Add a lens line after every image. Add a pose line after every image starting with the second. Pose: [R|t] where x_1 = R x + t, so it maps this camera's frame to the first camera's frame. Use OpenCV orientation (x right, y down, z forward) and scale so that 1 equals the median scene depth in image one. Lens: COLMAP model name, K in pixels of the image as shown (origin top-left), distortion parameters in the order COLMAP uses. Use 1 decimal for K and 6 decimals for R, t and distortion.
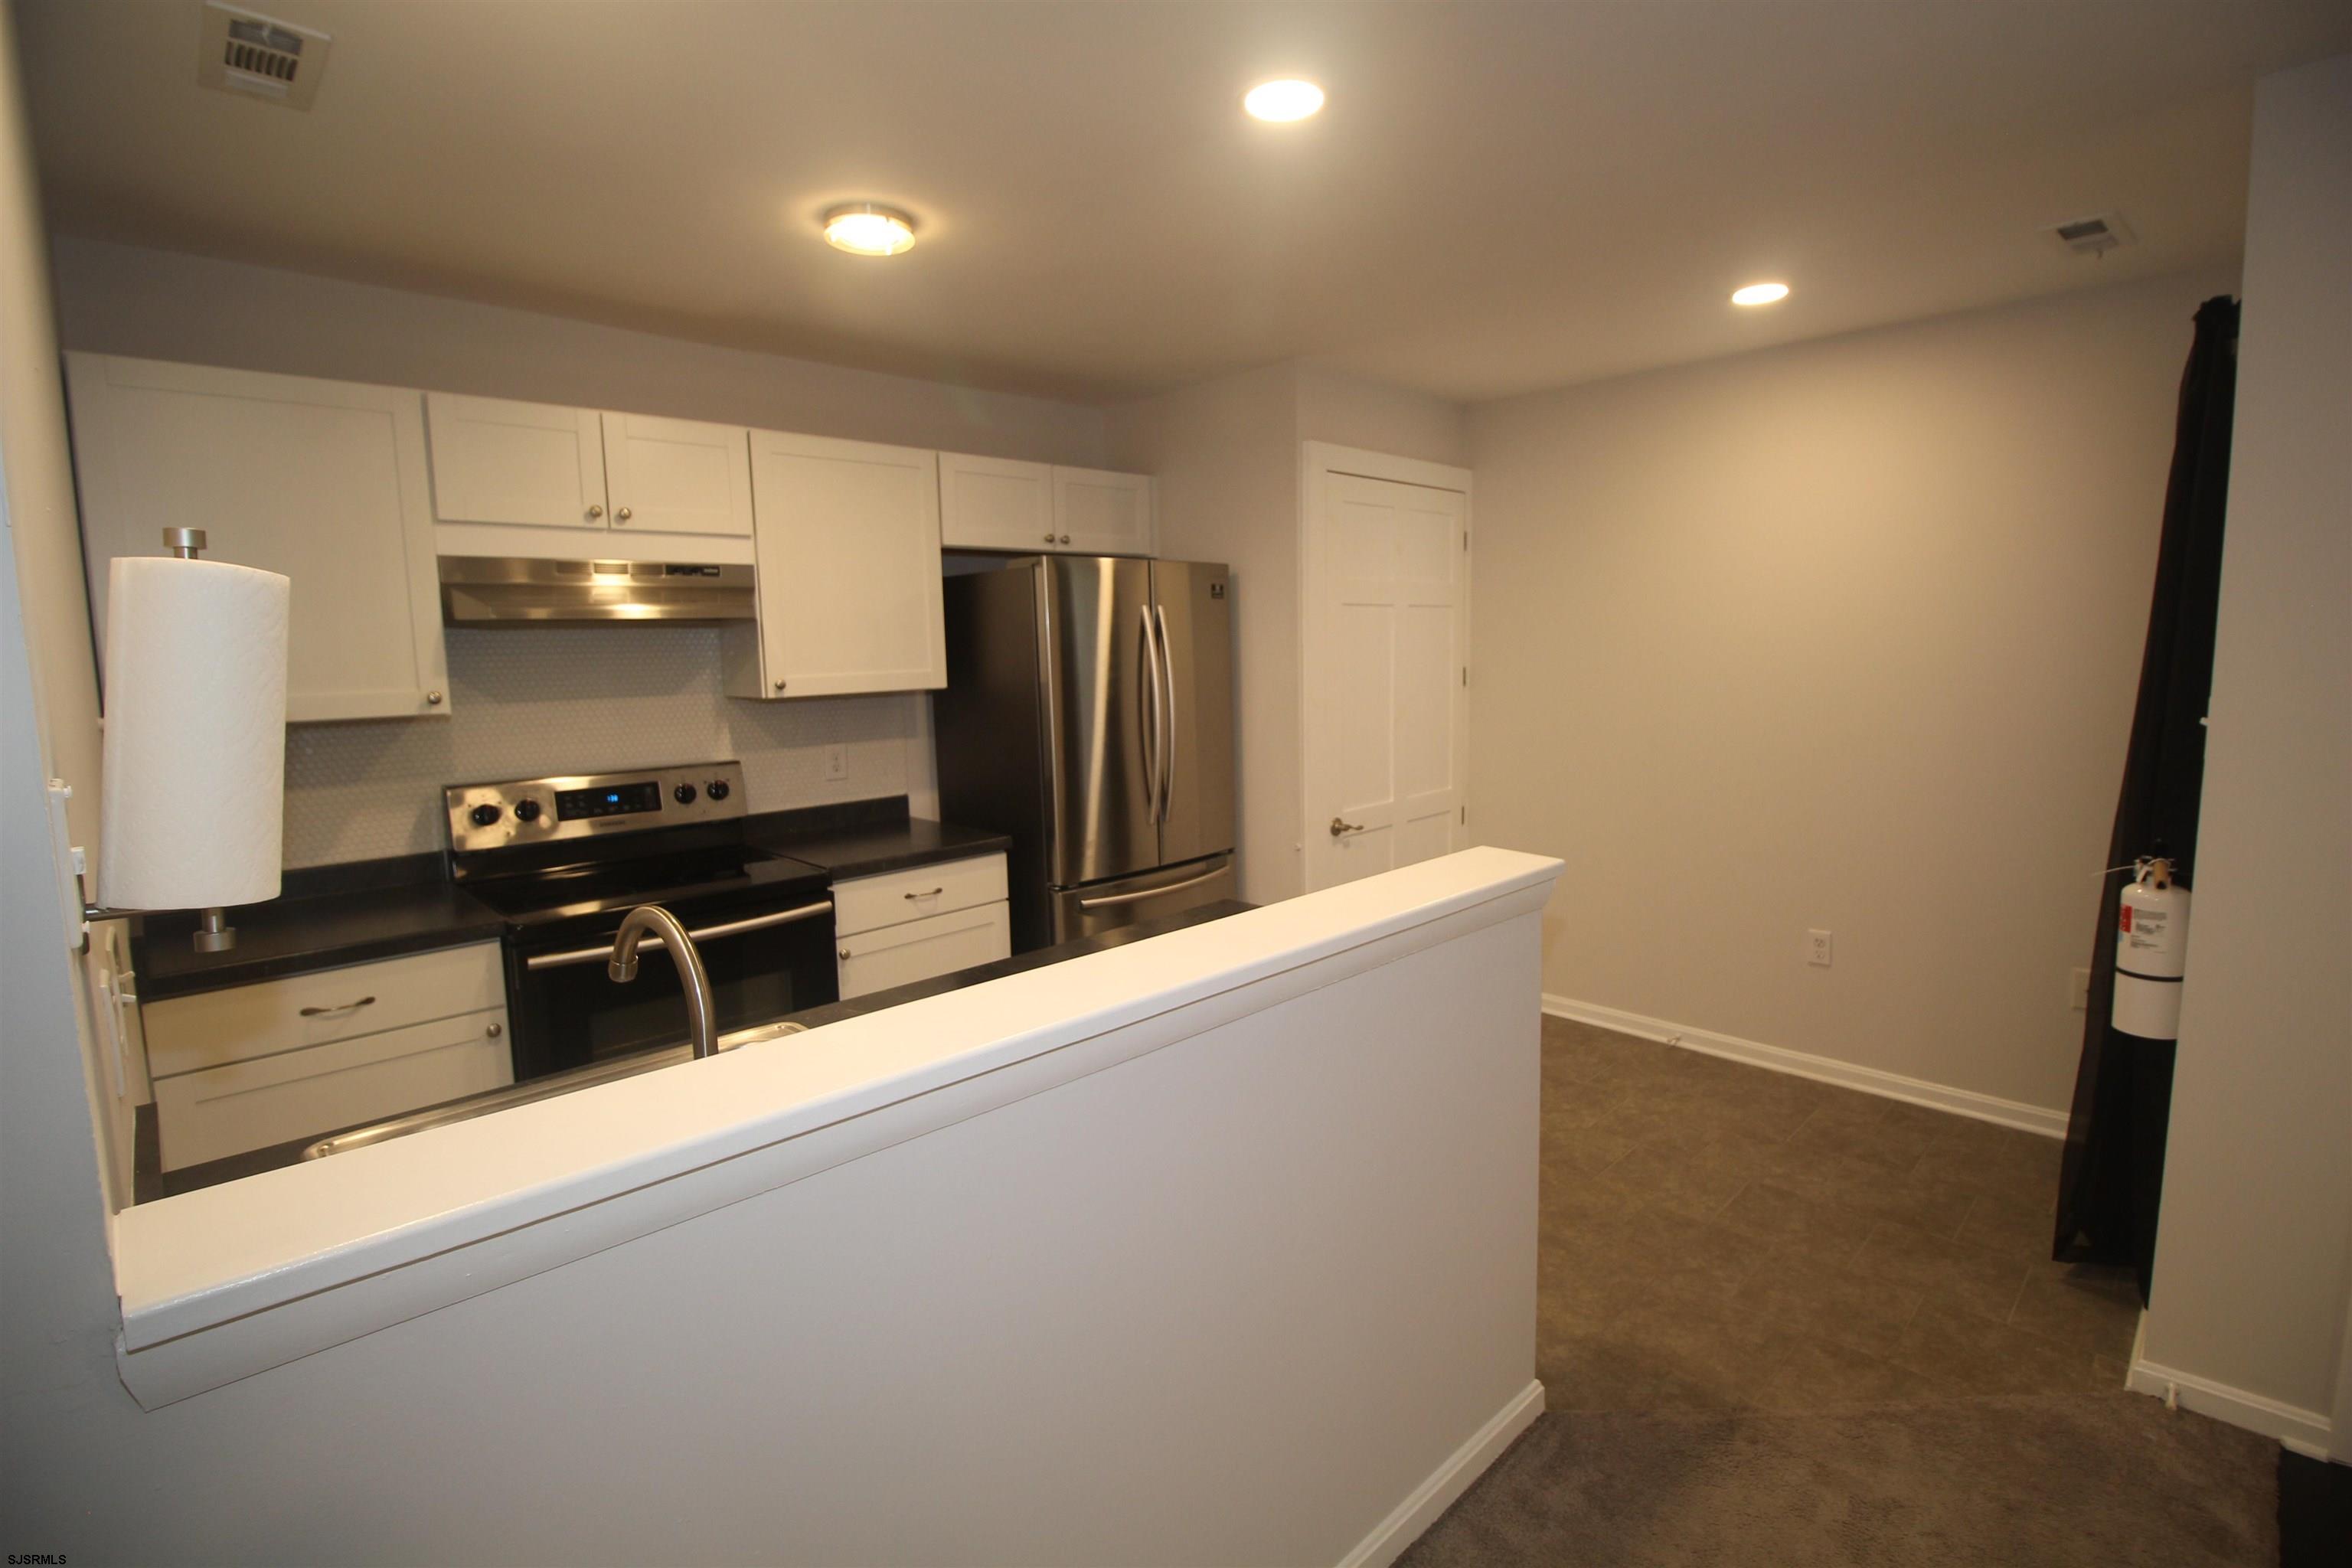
lens RADIAL K [[1088.7, 0, 1192.2], [0, 1088.7, 776.4], [0, 0, 1]] dist [-0.002896, -0.016521]
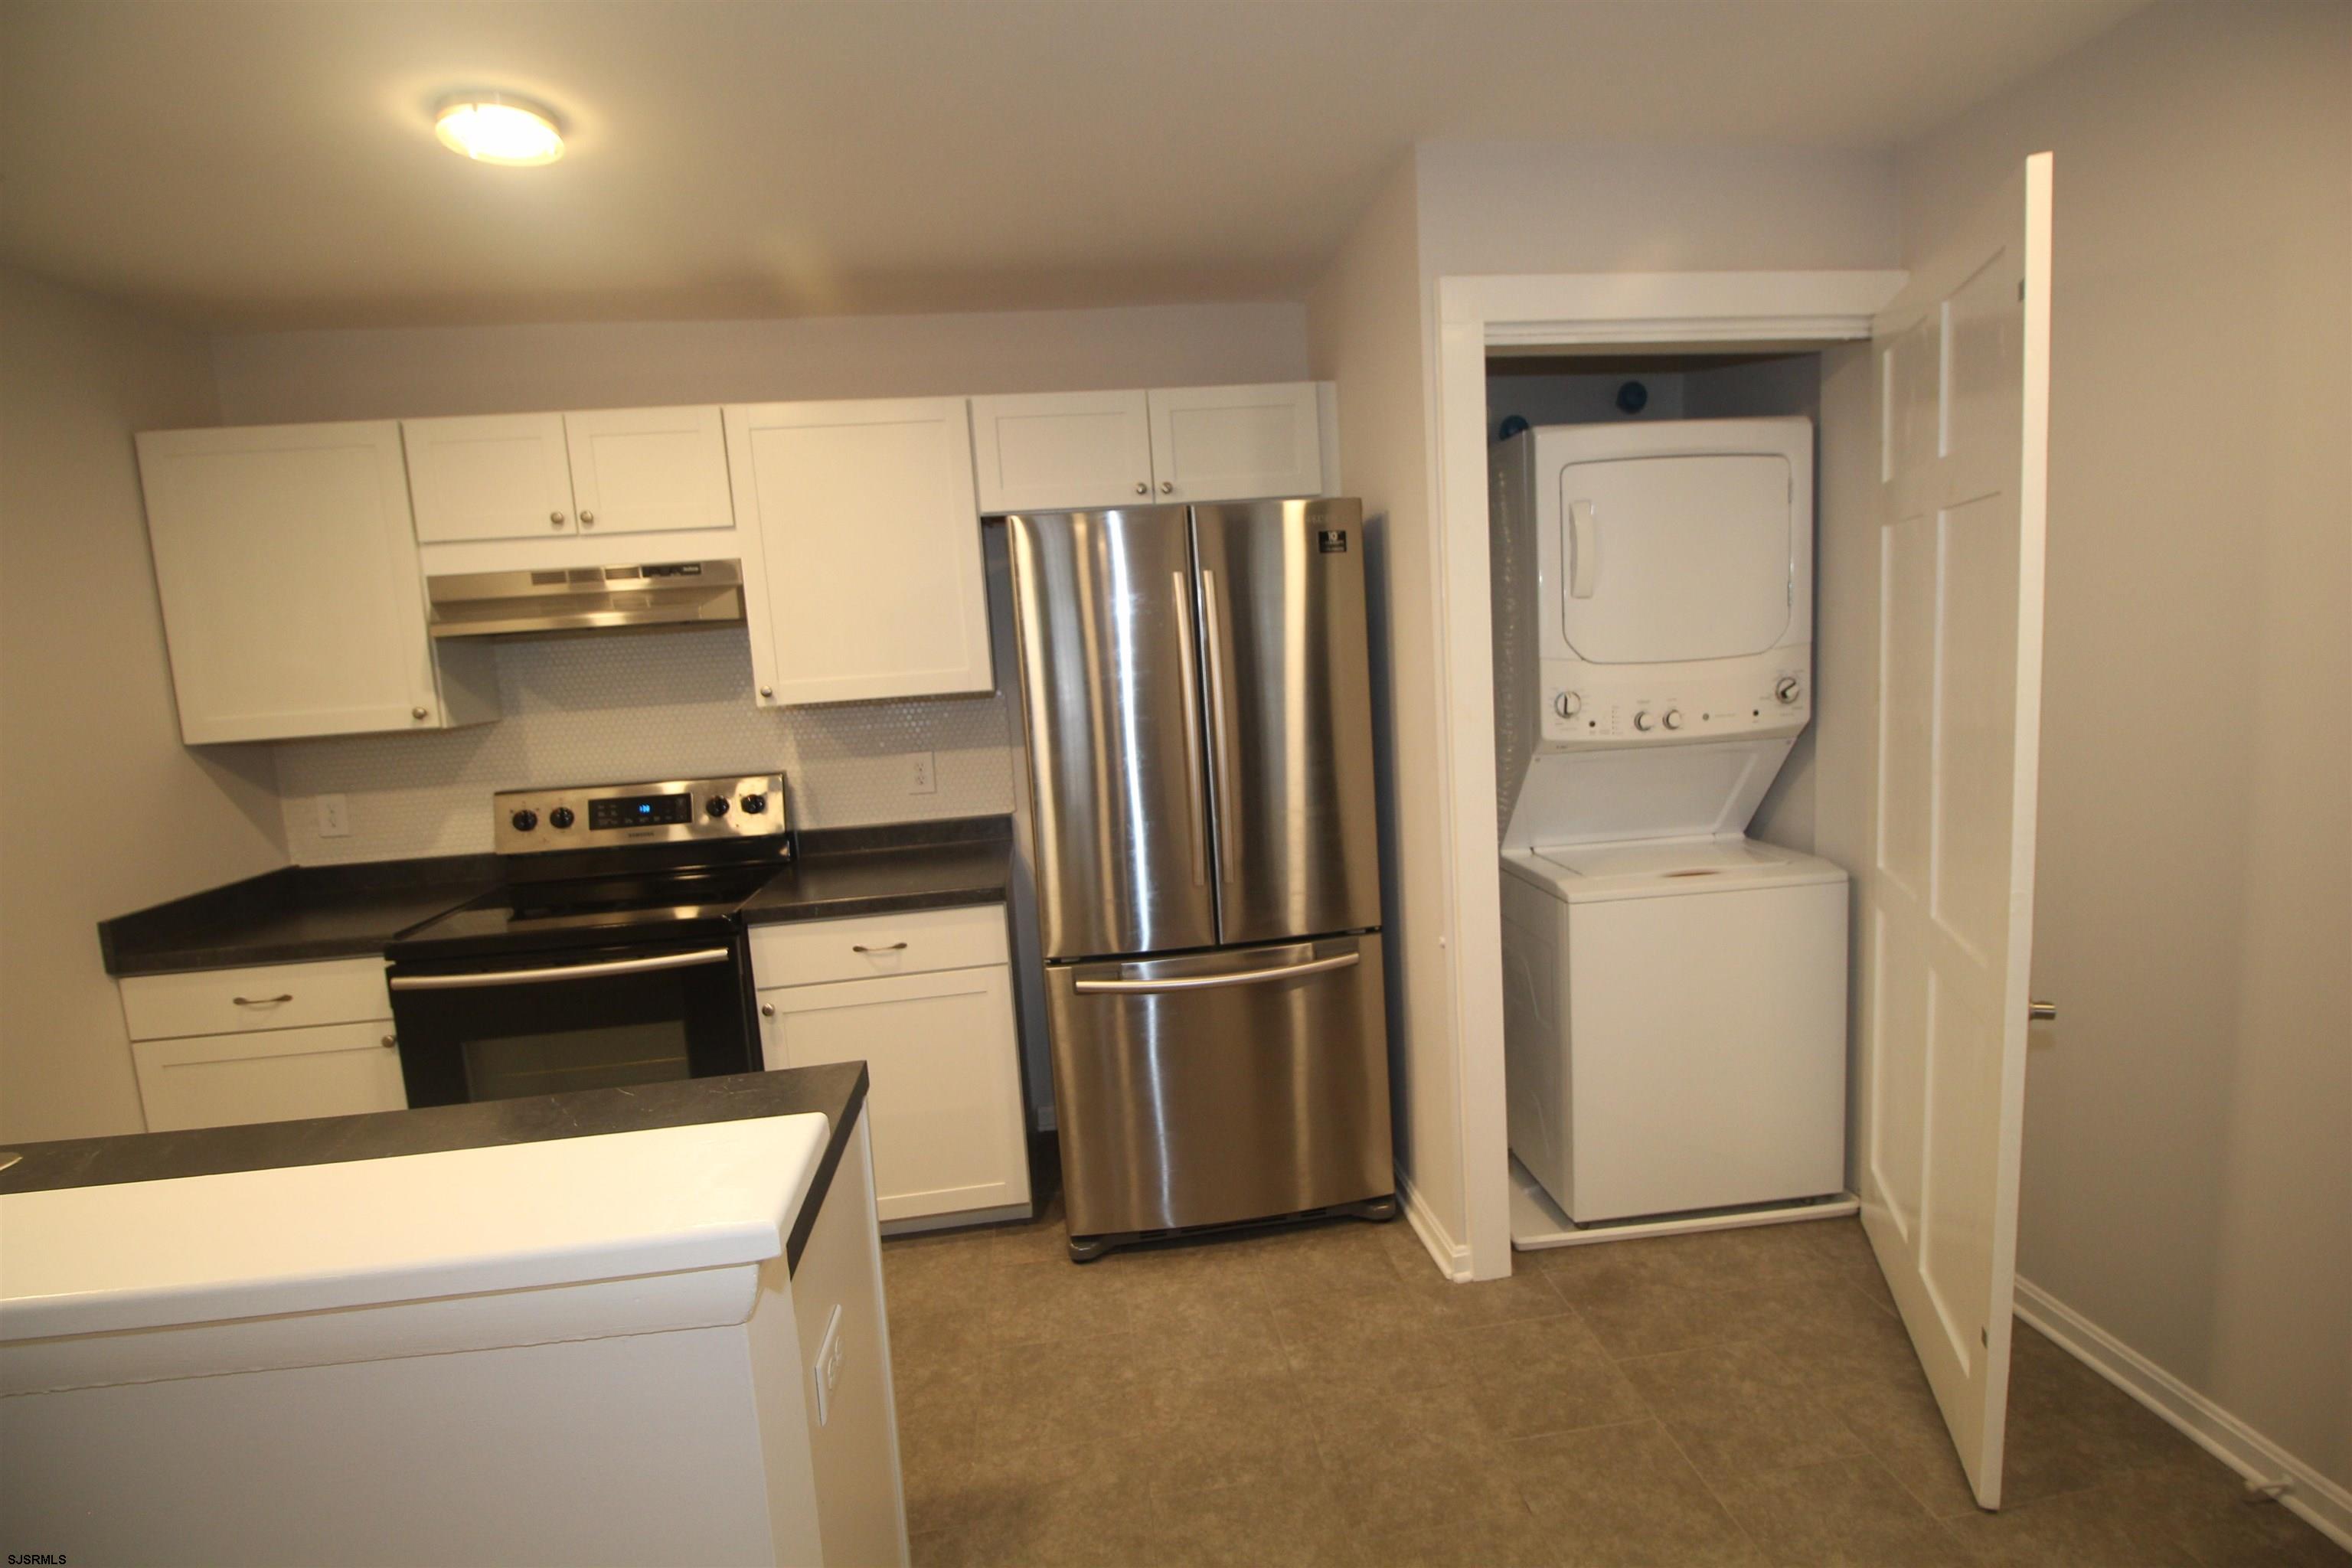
lens RADIAL K [[1088.7, 0, 1192.2], [0, 1088.7, 776.4], [0, 0, 1]] dist [-0.002896, -0.016521]
pose [[0.791431, 0.051106, -0.609119, 0.451476], [-0.030646, 0.998563, 0.043963, -0.066870], [0.610490, -0.016127, 0.791860, 0.521538]]
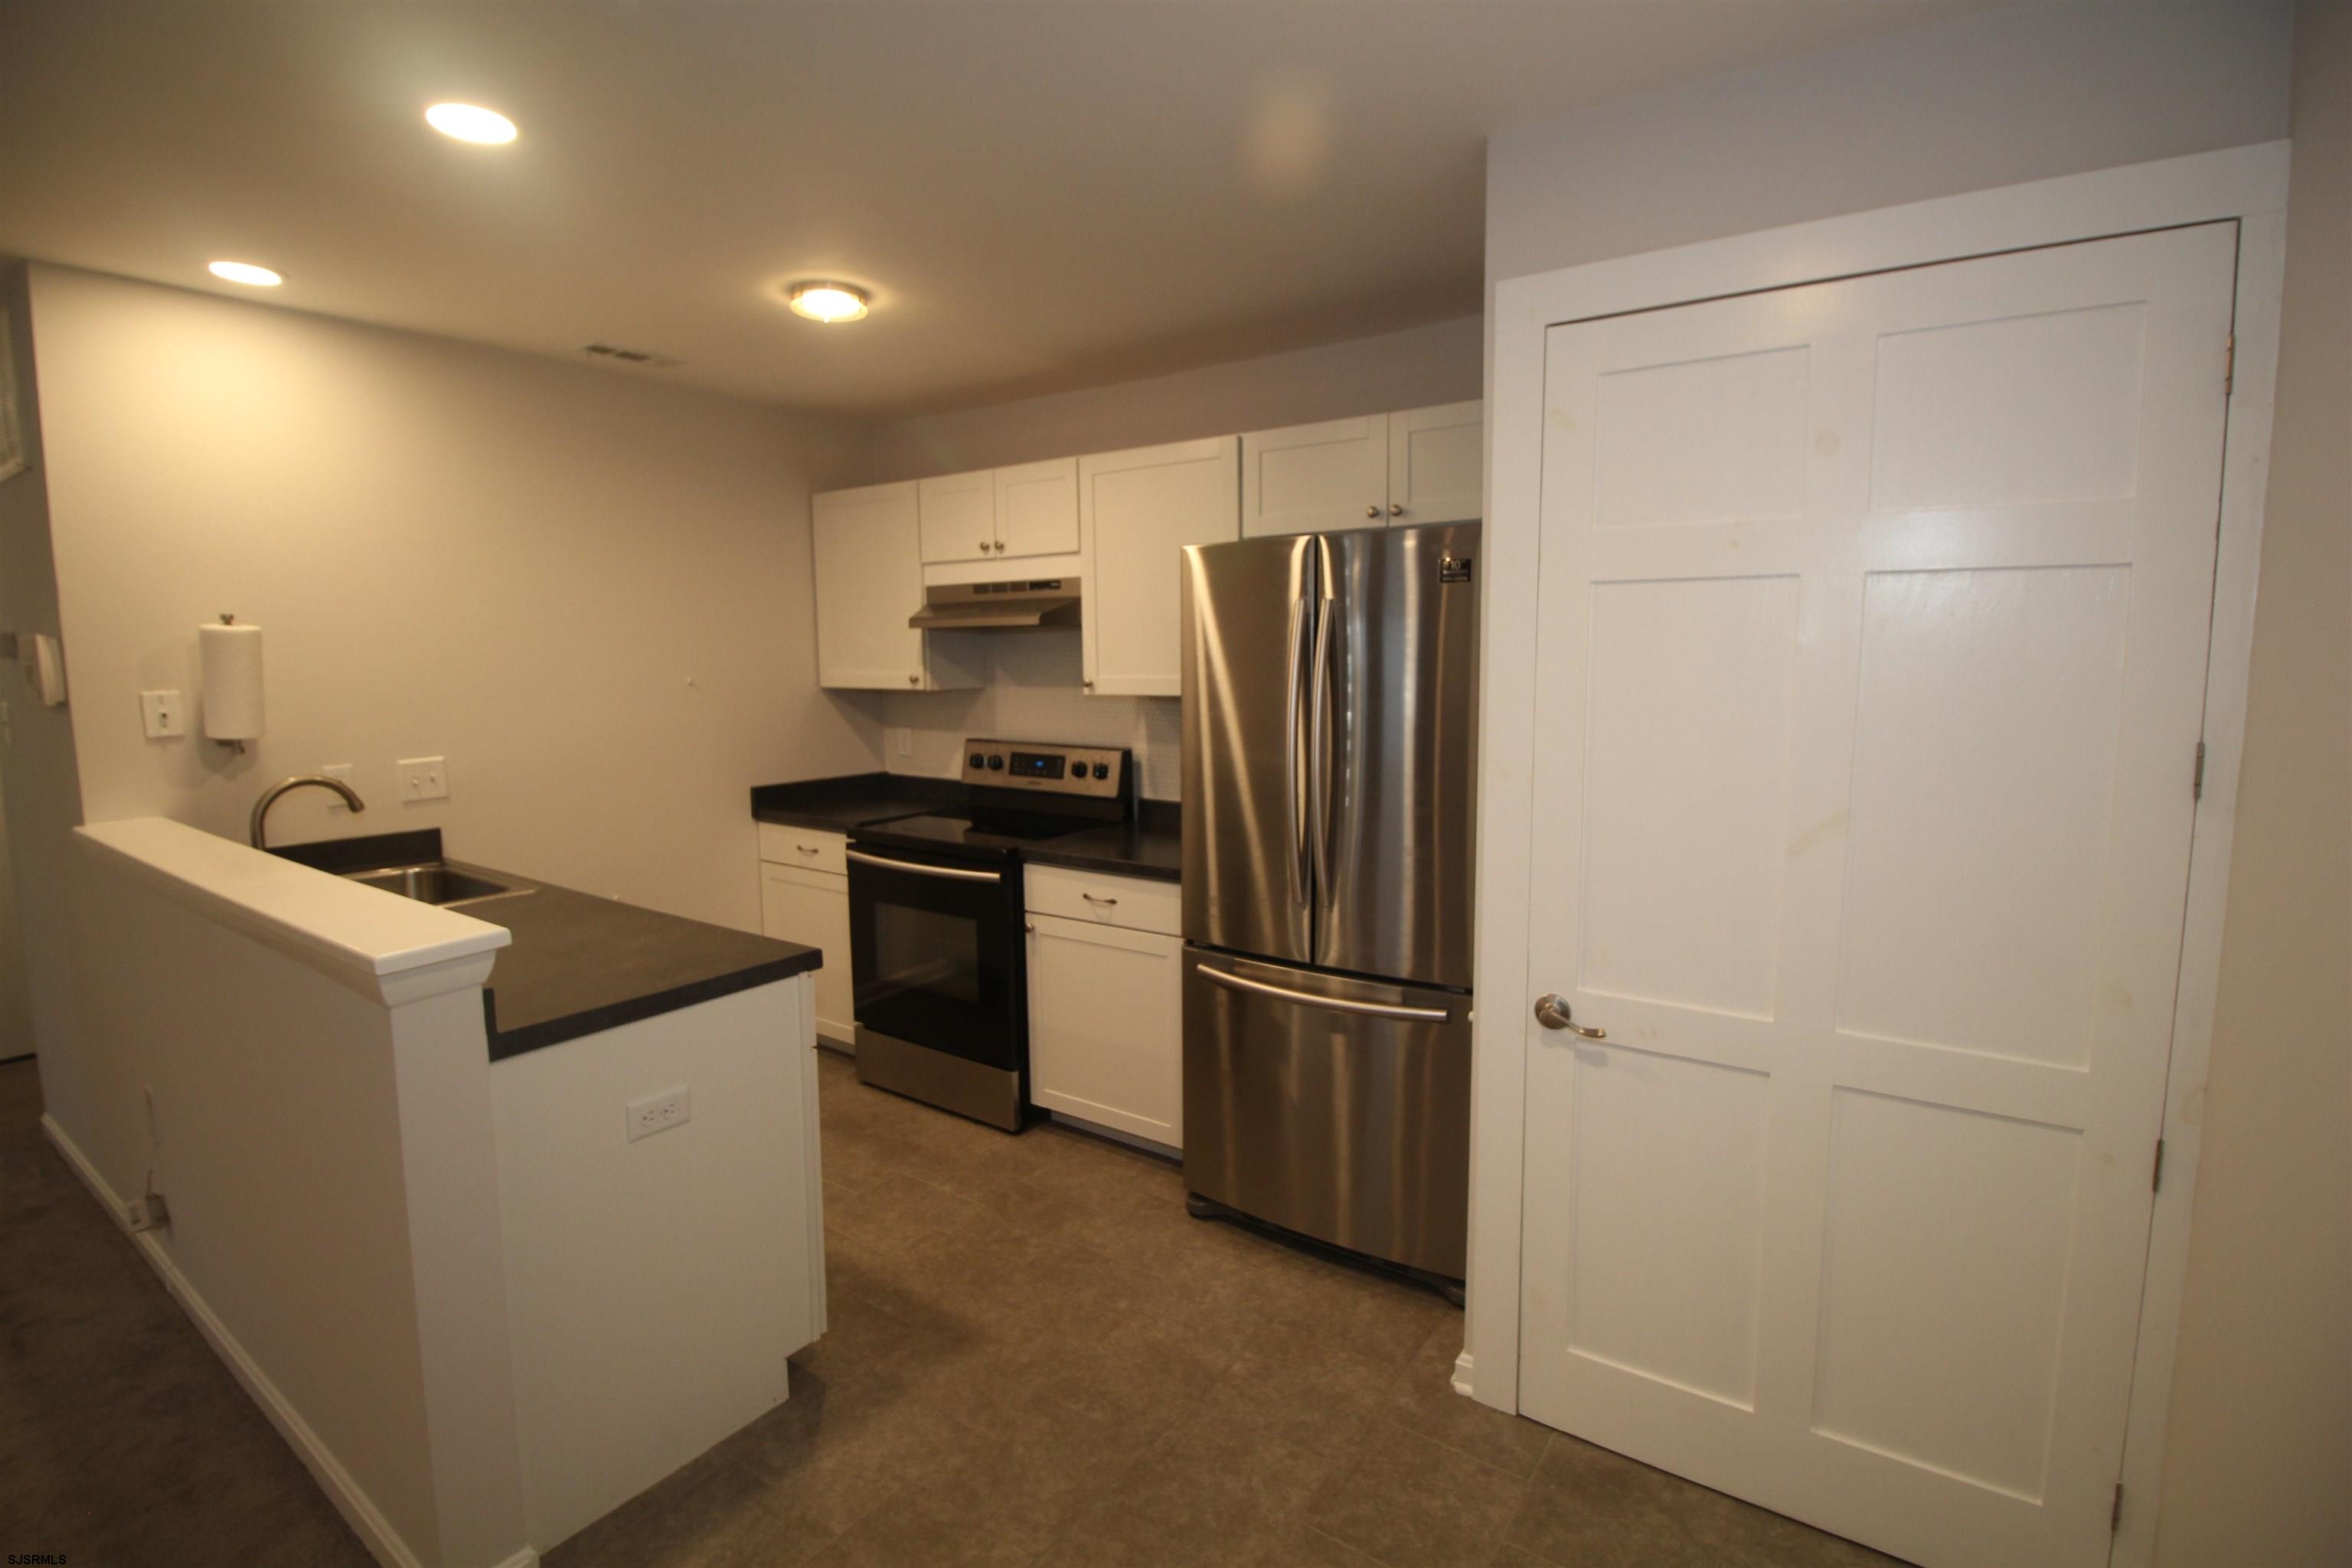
lens RADIAL K [[1090.3, 0, 1182.6], [0, 1090.3, 782.6], [0, 0, 1]] dist [-0.003395, -0.014461]
pose [[0.174814, 0.136720, -0.975063, 0.761074], [-0.121716, 0.985717, 0.116392, -0.129023], [0.977049, 0.098334, 0.188958, 0.917193]]
